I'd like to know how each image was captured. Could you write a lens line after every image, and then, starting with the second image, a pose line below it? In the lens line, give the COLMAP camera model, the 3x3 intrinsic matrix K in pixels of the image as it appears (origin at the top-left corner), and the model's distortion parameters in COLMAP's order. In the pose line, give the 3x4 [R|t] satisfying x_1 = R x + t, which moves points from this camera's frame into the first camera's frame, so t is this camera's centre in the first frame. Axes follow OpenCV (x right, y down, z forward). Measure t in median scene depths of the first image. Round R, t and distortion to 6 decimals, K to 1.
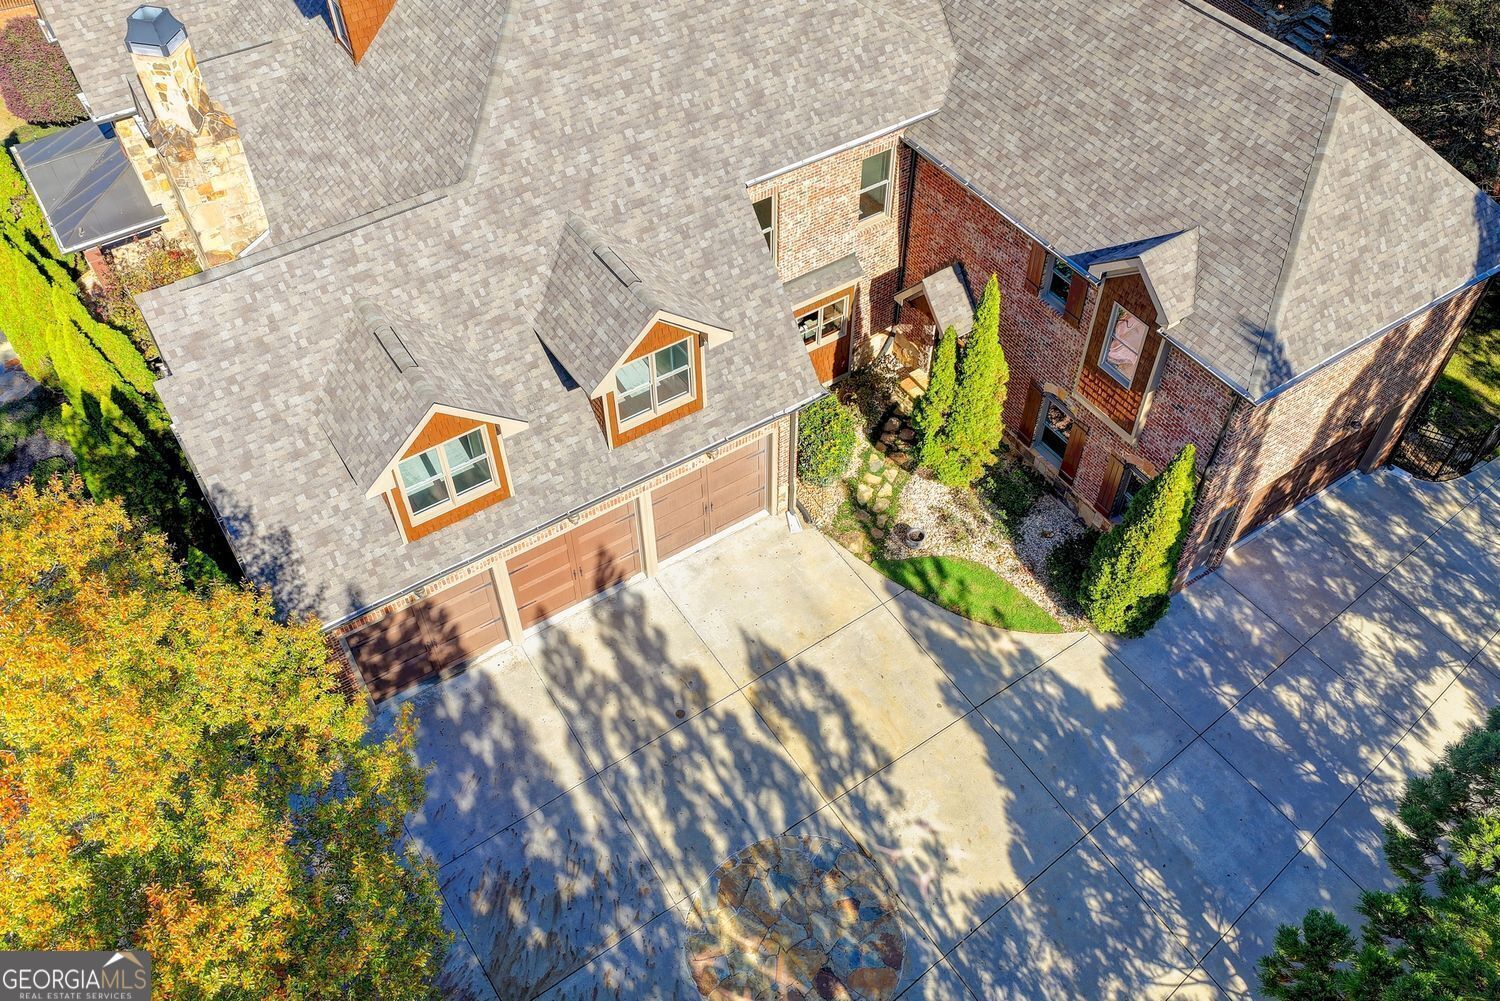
lens RADIAL K [[1241.0, 0, 752.4], [0, 1241.0, 498.6], [0, 0, 1]] dist [-0.014322, 0.042403]
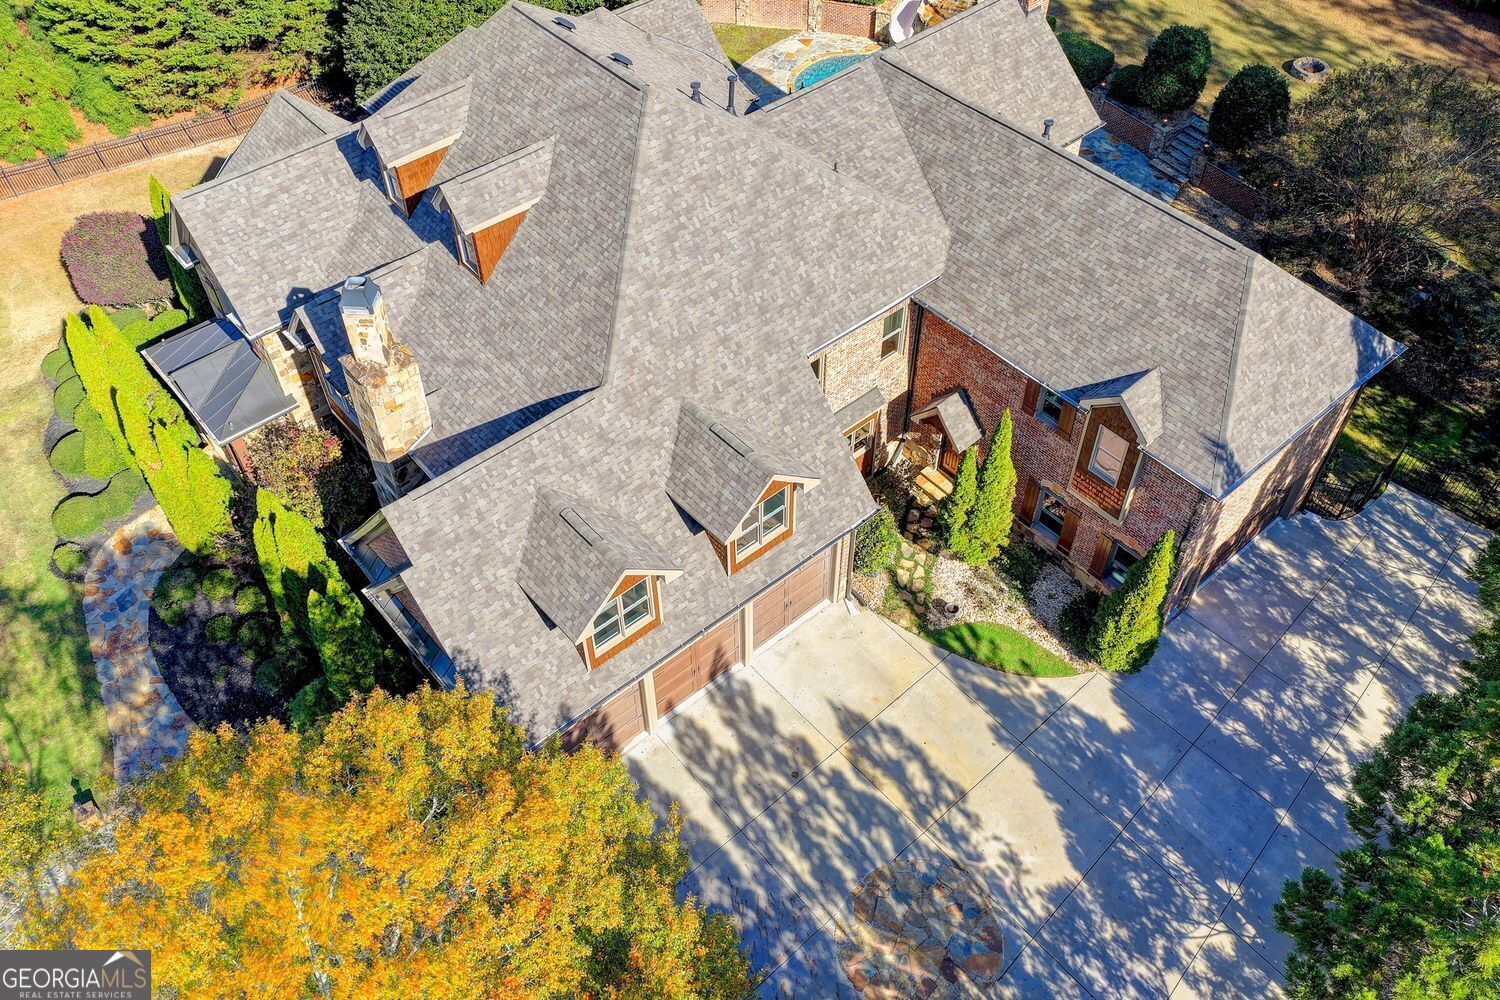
lens RADIAL K [[1241.0, 0, 751.6], [0, 1241.0, 497.7], [0, 0, 1]] dist [-0.014322, 0.042403]
pose [[0.991203, -0.099871, 0.086843, -0.189873], [0.100743, 0.994896, -0.005711, -0.107993], [-0.085829, 0.014410, 0.996206, -0.266939]]
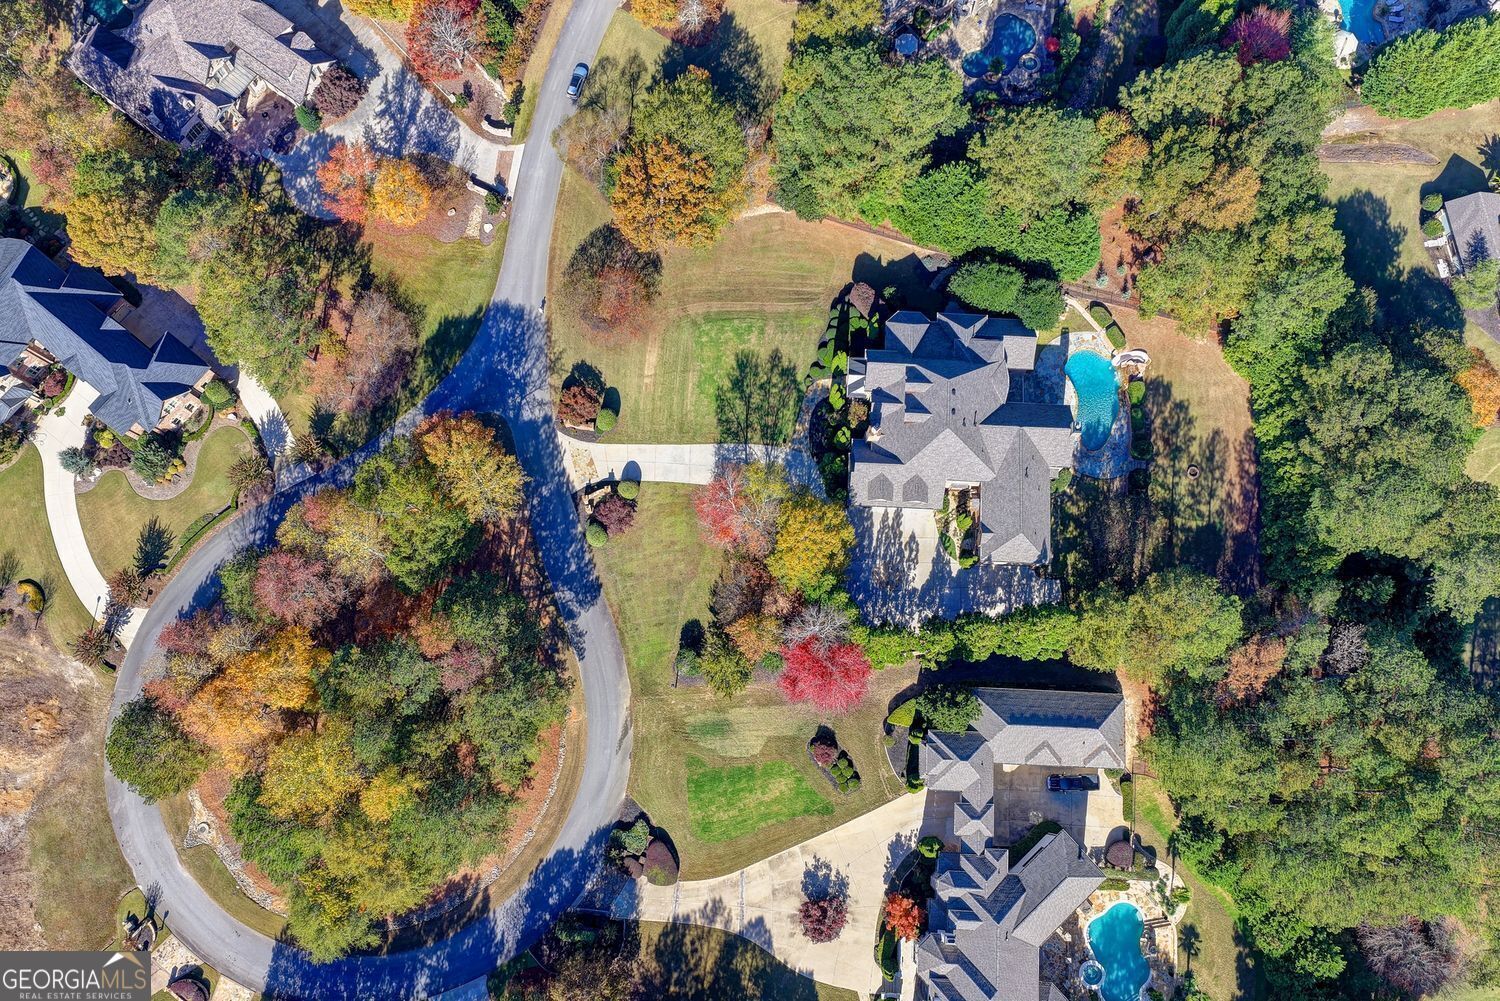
lens RADIAL K [[1241.0, 0, 761.9], [0, 1241.0, 488.7], [0, 0, 1]] dist [-0.014322, 0.042403]
pose [[0.809744, 0.574624, -0.118841, 0.002840], [-0.451215, 0.739234, 0.499939, -2.887551], [0.375128, -0.351199, 0.857868, -4.617141]]
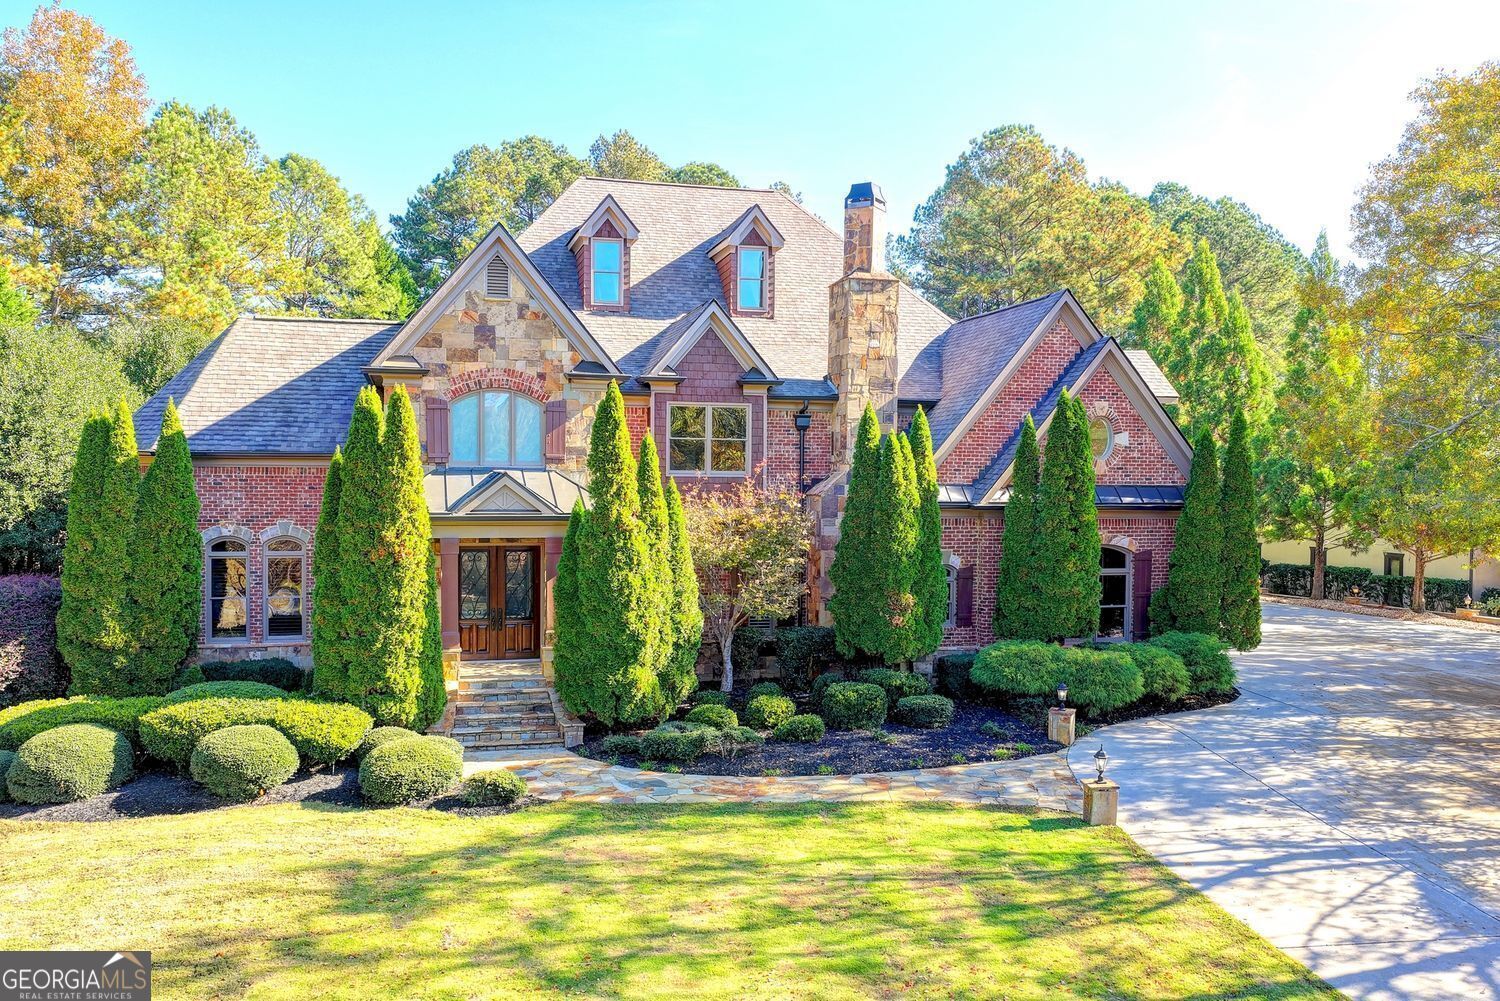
lens RADIAL K [[1241.0, 0, 757.7], [0, 1241.0, 491.9], [0, 0, 1]] dist [-0.014322, 0.042403]
pose [[0.309683, -0.004694, 0.950828, -1.577264], [0.720828, 0.653294, -0.231547, 0.049960], [-0.620083, 0.757090, 0.205698, 0.920110]]
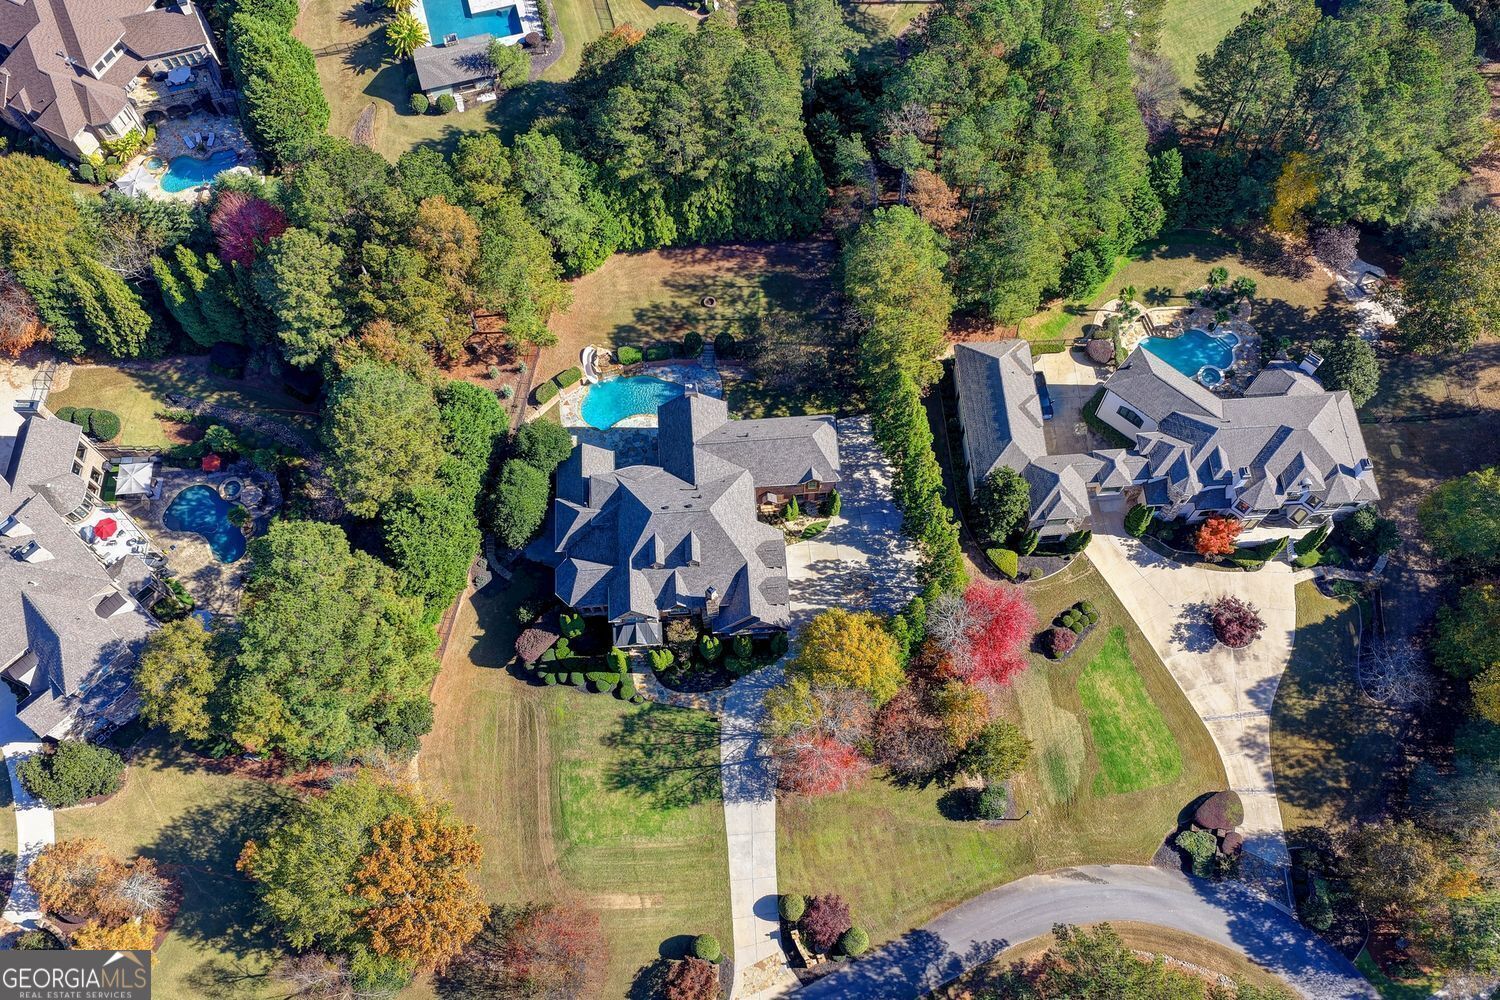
lens RADIAL K [[1241.0, 0, 735.7], [0, 1241.0, 504.1], [0, 0, 1]] dist [-0.014322, 0.042403]
pose [[0.497988, -0.796687, 0.342487, -1.894545], [0.671917, 0.604159, 0.428392, -2.732399], [-0.548211, 0.016789, 0.836171, -3.550317]]
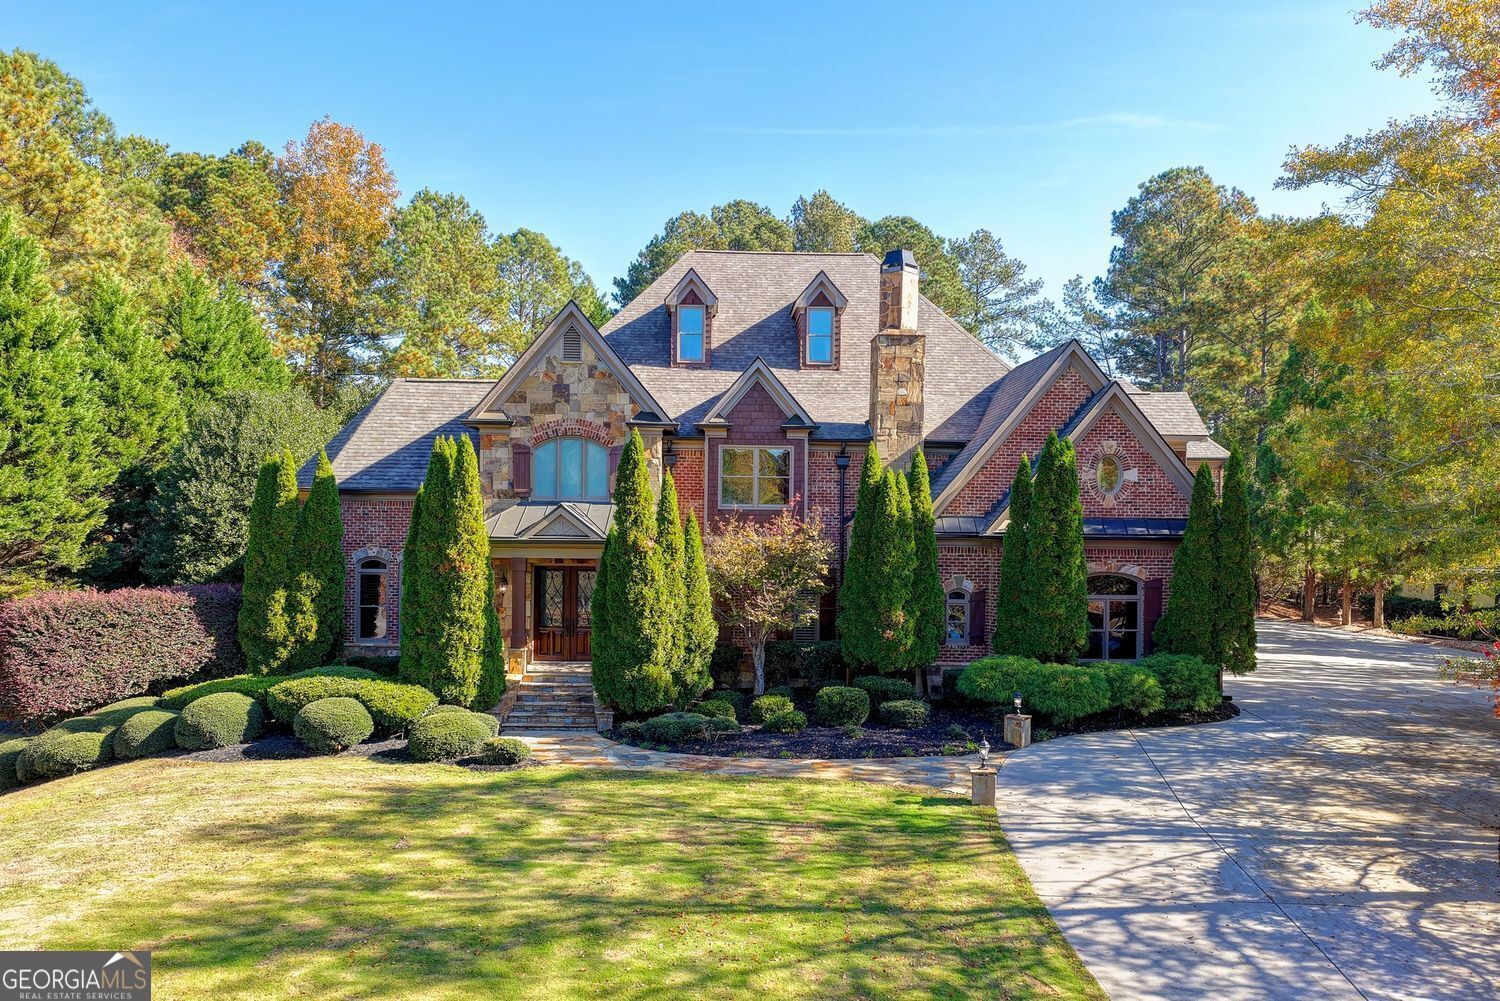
lens RADIAL K [[1241.0, 0, 764.3], [0, 1241.0, 501.4], [0, 0, 1]] dist [-0.014322, 0.042403]
pose [[0.506726, 0.019496, 0.861887, -1.645368], [0.651261, 0.646406, -0.397515, 0.264833], [-0.564878, 0.762745, 0.314853, 0.748567]]
